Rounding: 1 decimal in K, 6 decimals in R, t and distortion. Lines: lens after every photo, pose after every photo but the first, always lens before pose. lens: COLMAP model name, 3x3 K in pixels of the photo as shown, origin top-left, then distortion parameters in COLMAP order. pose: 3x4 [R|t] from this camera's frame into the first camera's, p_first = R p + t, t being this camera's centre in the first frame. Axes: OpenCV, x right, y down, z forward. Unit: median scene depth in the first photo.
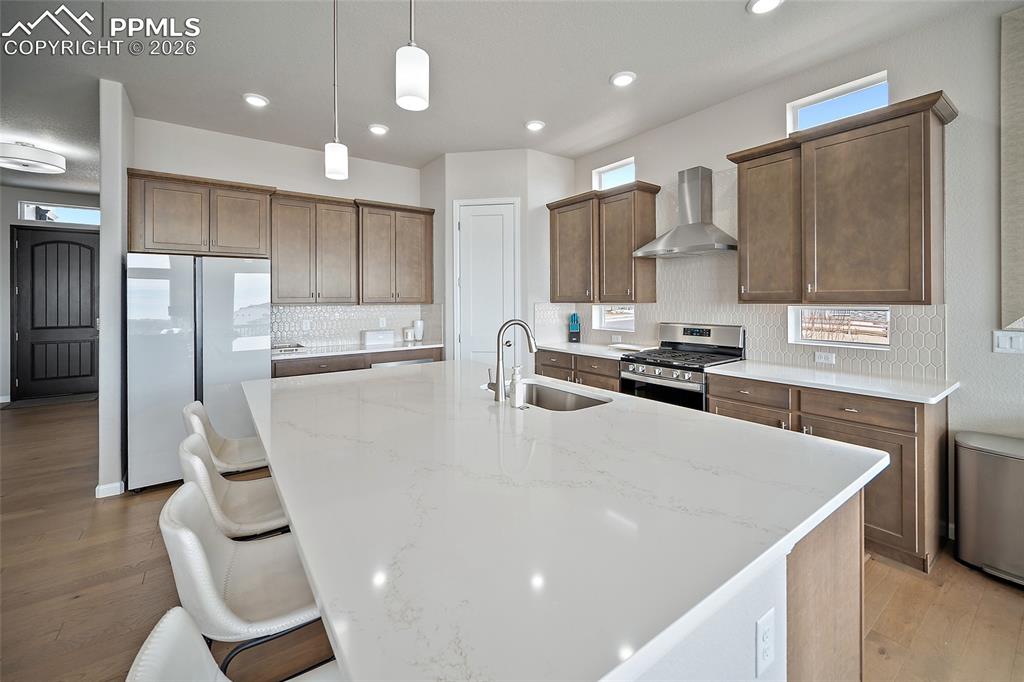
lens RADIAL K [[419.2, 0, 517.4], [0, 419.2, 296.2], [0, 0, 1]] dist [-0.010949, -0.000338]
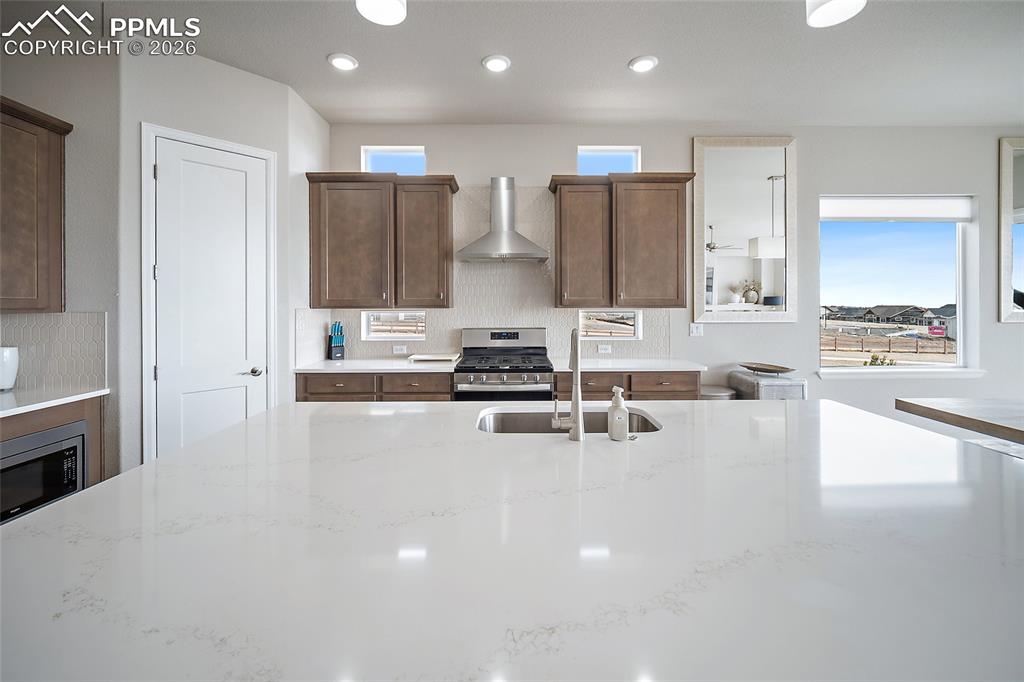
lens RADIAL K [[419.2, 0, 517.4], [0, 419.2, 296.2], [0, 0, 1]] dist [-0.010949, -0.000338]
pose [[0.579955, 0.018847, 0.814431, -0.358433], [-0.007410, 0.999813, -0.017860, 0.005497], [-0.814615, 0.004323, 0.579986, 0.331827]]
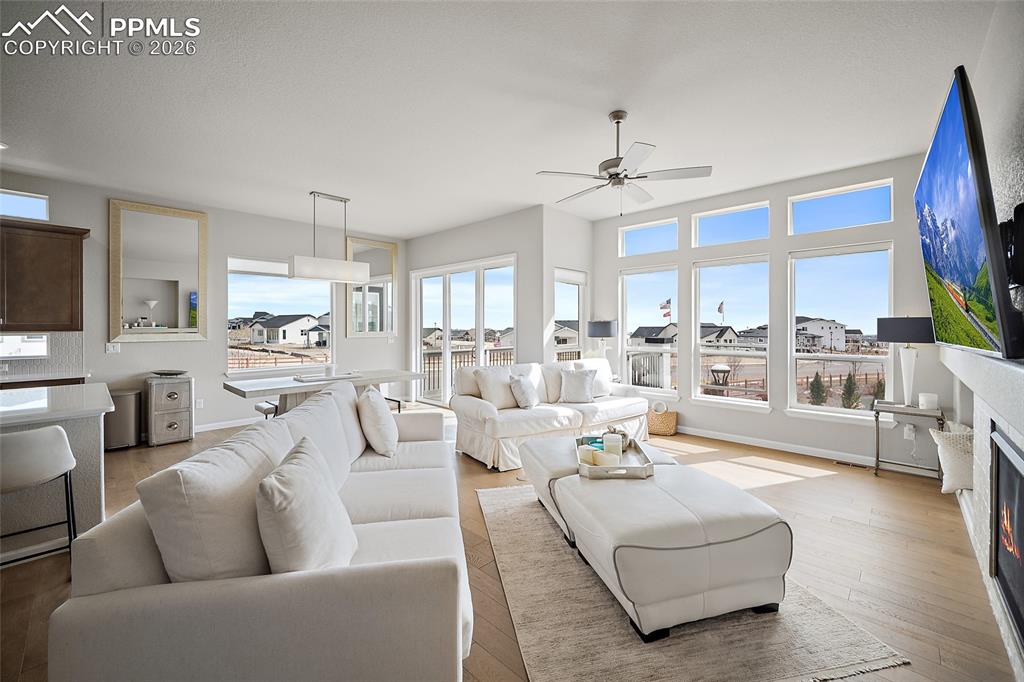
lens RADIAL K [[409.6, 0, 511.4], [0, 409.6, 328.8], [0, 0, 1]] dist [0.000392, -0.000171]
pose [[-0.187155, 0.000121, 0.982330, -0.755534], [-0.006048, 0.999981, -0.001275, -0.000651], [-0.982312, -0.006180, -0.187150, -0.380480]]
